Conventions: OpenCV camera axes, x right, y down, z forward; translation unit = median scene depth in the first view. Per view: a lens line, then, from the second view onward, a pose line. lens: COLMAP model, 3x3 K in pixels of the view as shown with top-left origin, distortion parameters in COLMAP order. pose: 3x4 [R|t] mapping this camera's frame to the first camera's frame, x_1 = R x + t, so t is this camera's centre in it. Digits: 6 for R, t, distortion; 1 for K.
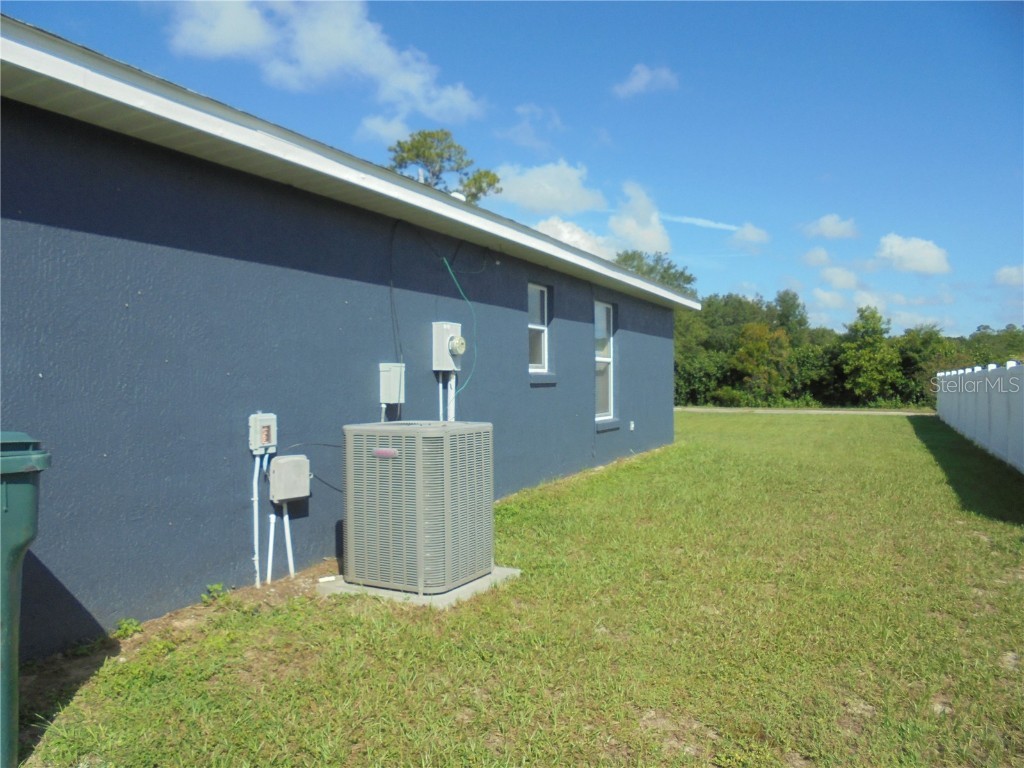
lens RADIAL K [[774.4, 0, 513.8], [0, 774.4, 389.5], [0, 0, 1]] dist [-0.091743, 0.051506]
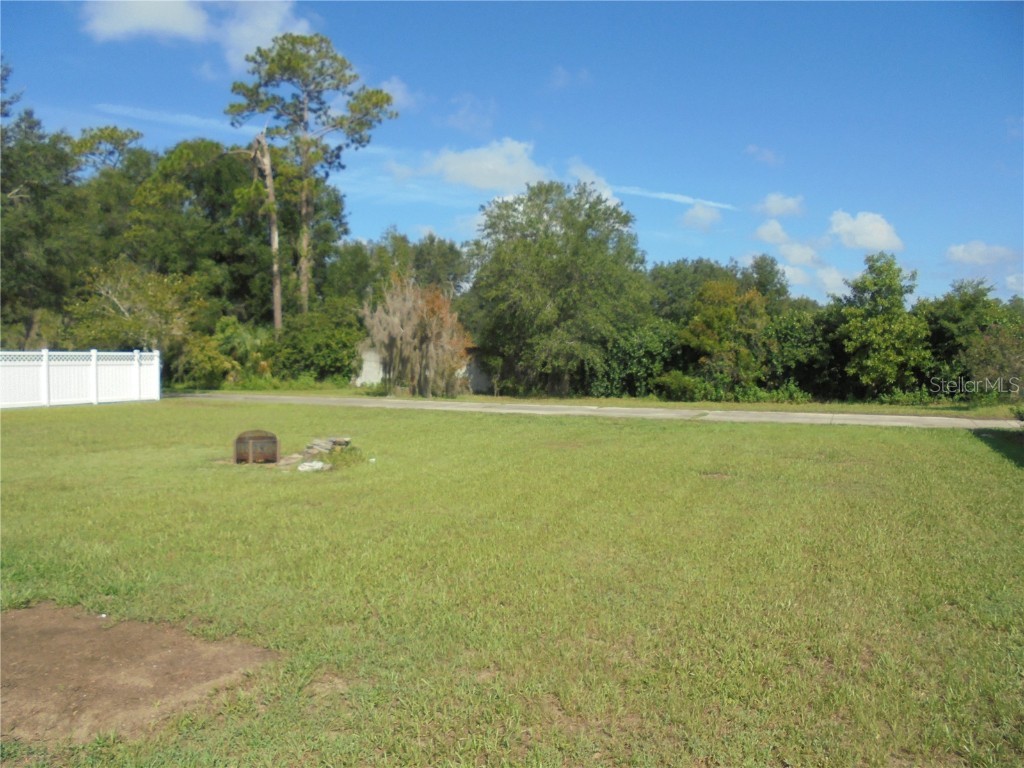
lens RADIAL K [[774.4, 0, 509.7], [0, 774.4, 380.1], [0, 0, 1]] dist [-0.091743, 0.051506]
pose [[0.999784, -0.000487, 0.020762, 0.112884], [0.000057, 0.999786, 0.020702, -0.010033], [-0.020767, -0.020697, 0.999570, 0.307314]]
